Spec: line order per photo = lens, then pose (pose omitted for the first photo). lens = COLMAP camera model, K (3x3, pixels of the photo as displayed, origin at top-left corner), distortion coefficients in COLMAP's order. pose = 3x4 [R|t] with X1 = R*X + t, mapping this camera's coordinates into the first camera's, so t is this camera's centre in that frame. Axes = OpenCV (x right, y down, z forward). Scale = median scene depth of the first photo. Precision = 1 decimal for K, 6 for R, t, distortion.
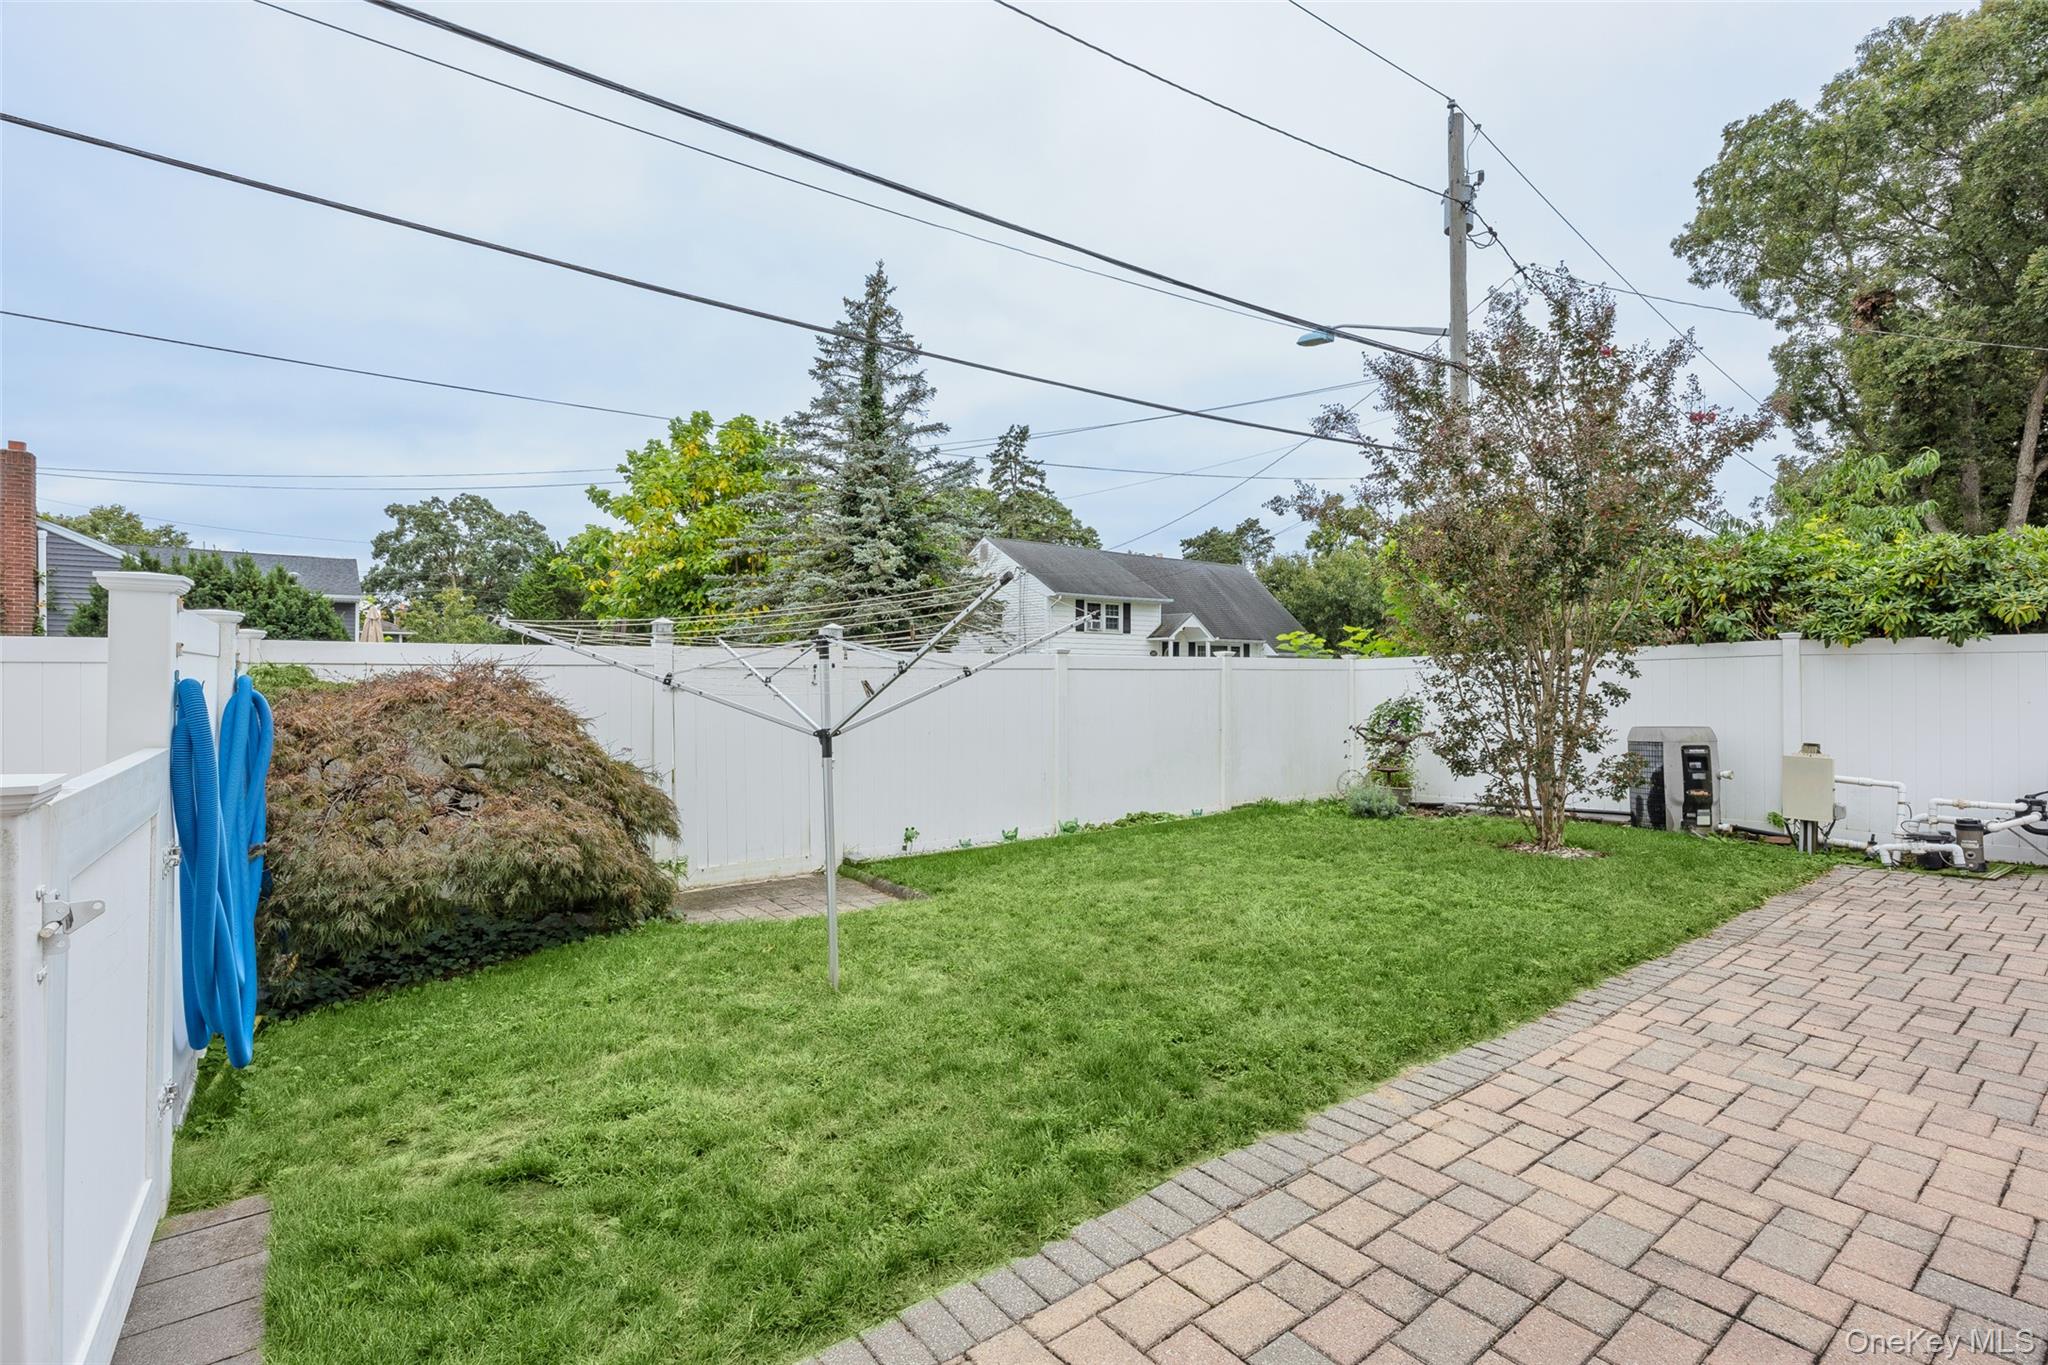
lens RADIAL K [[953.5, 0, 1021.6], [0, 953.5, 673.2], [0, 0, 1]] dist [-0.015751, 0.000519]
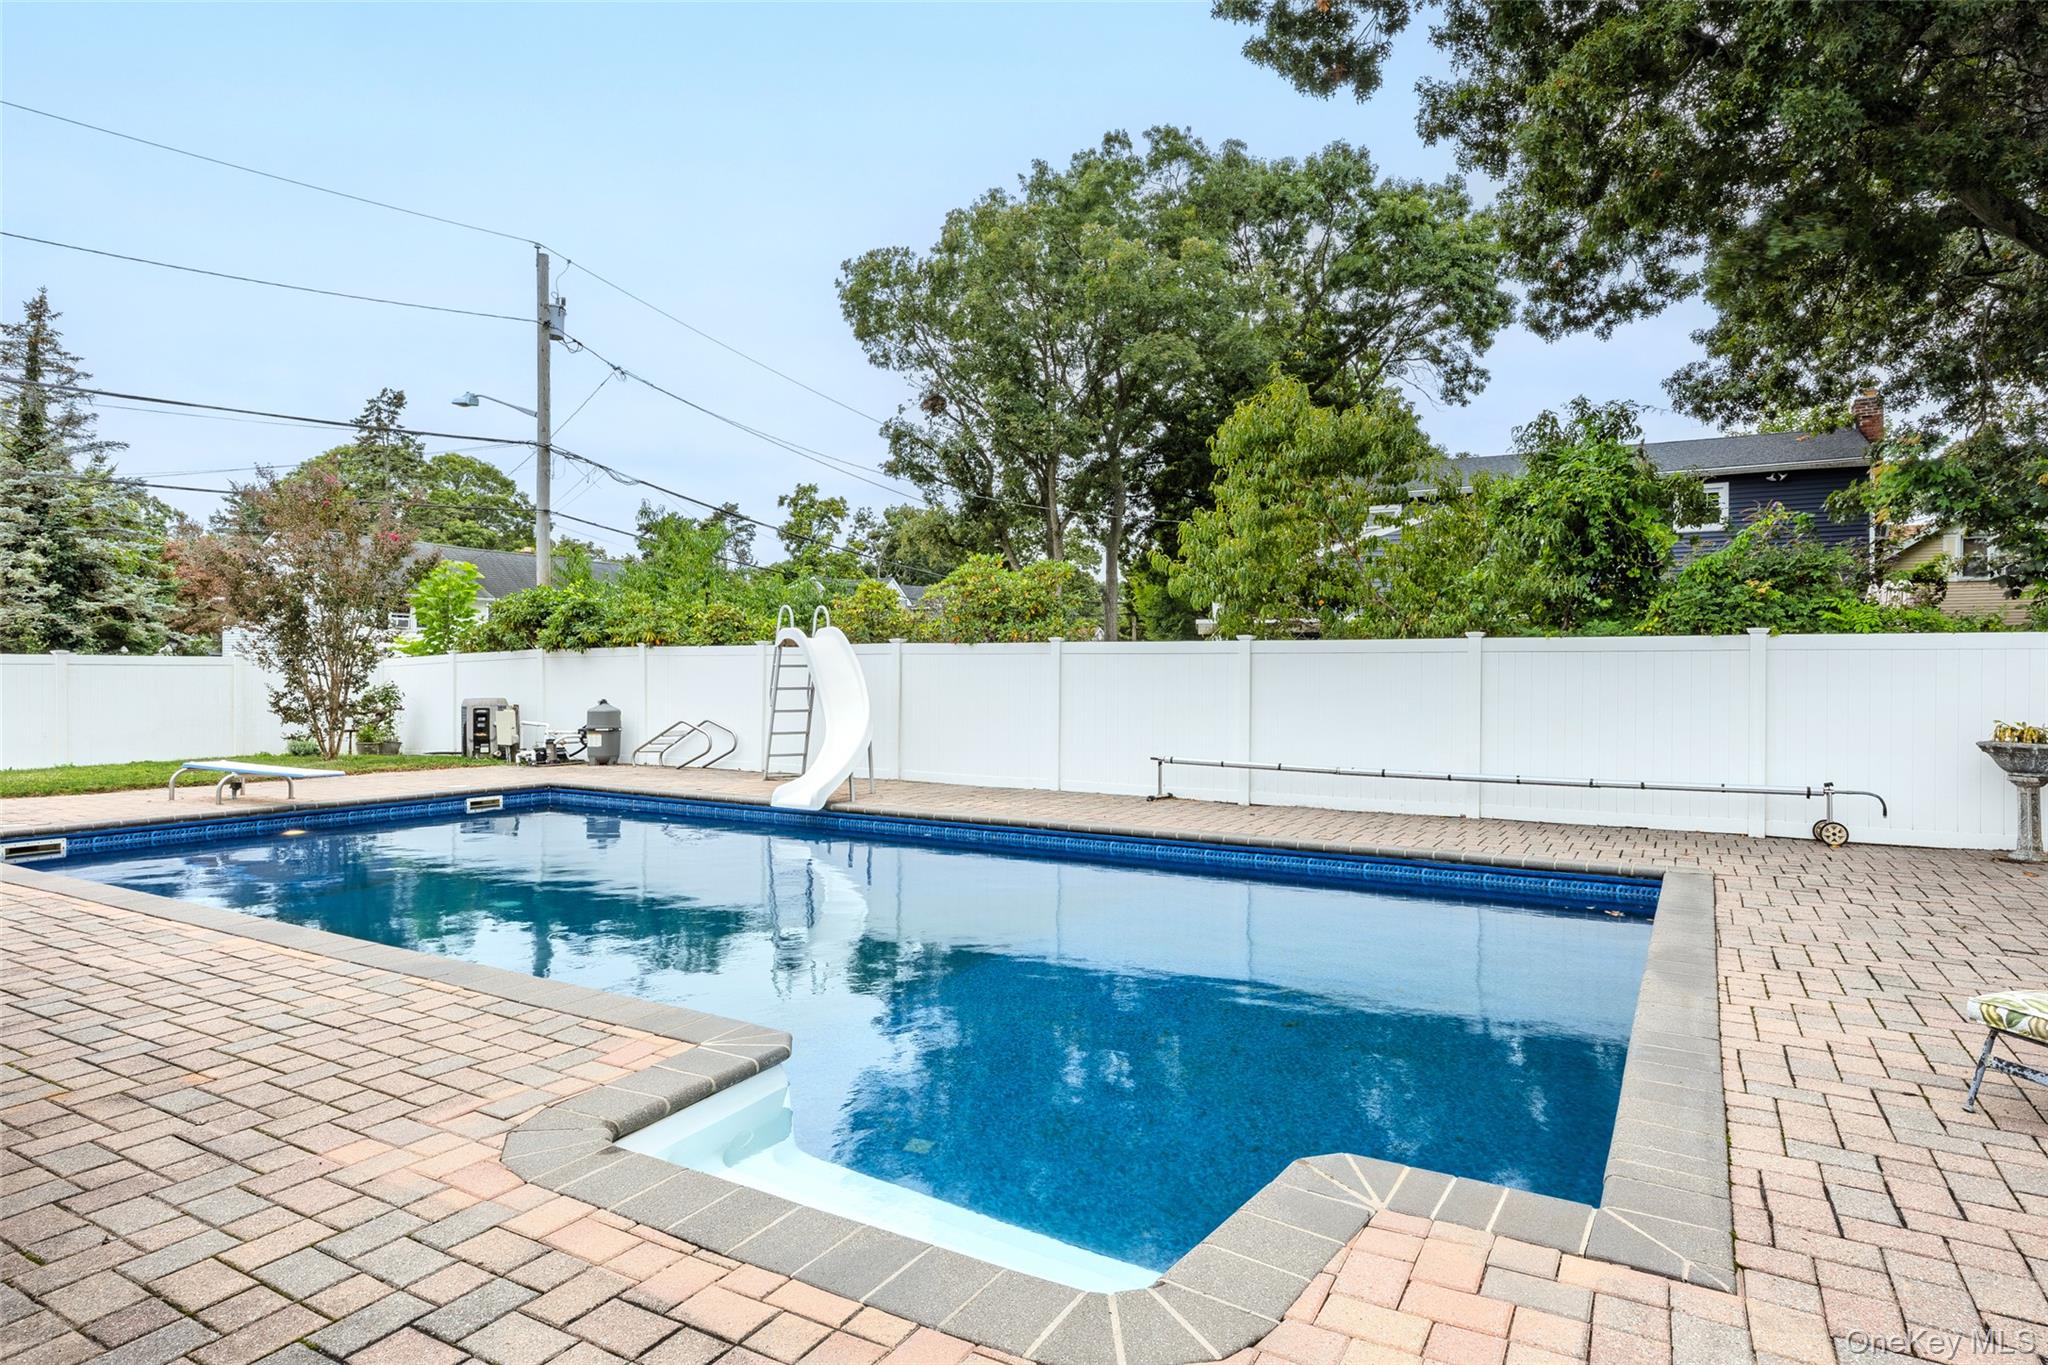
lens RADIAL K [[1145.7, 0, 1024.0], [0, 1145.7, 682.5], [0, 0, 1]] dist [-0.005723, -0.001770]
pose [[0.916982, -0.003455, 0.398914, 0.356886], [0.000784, 0.999976, 0.006859, 0.006086], [-0.398929, -0.005977, 0.916963, -0.632458]]
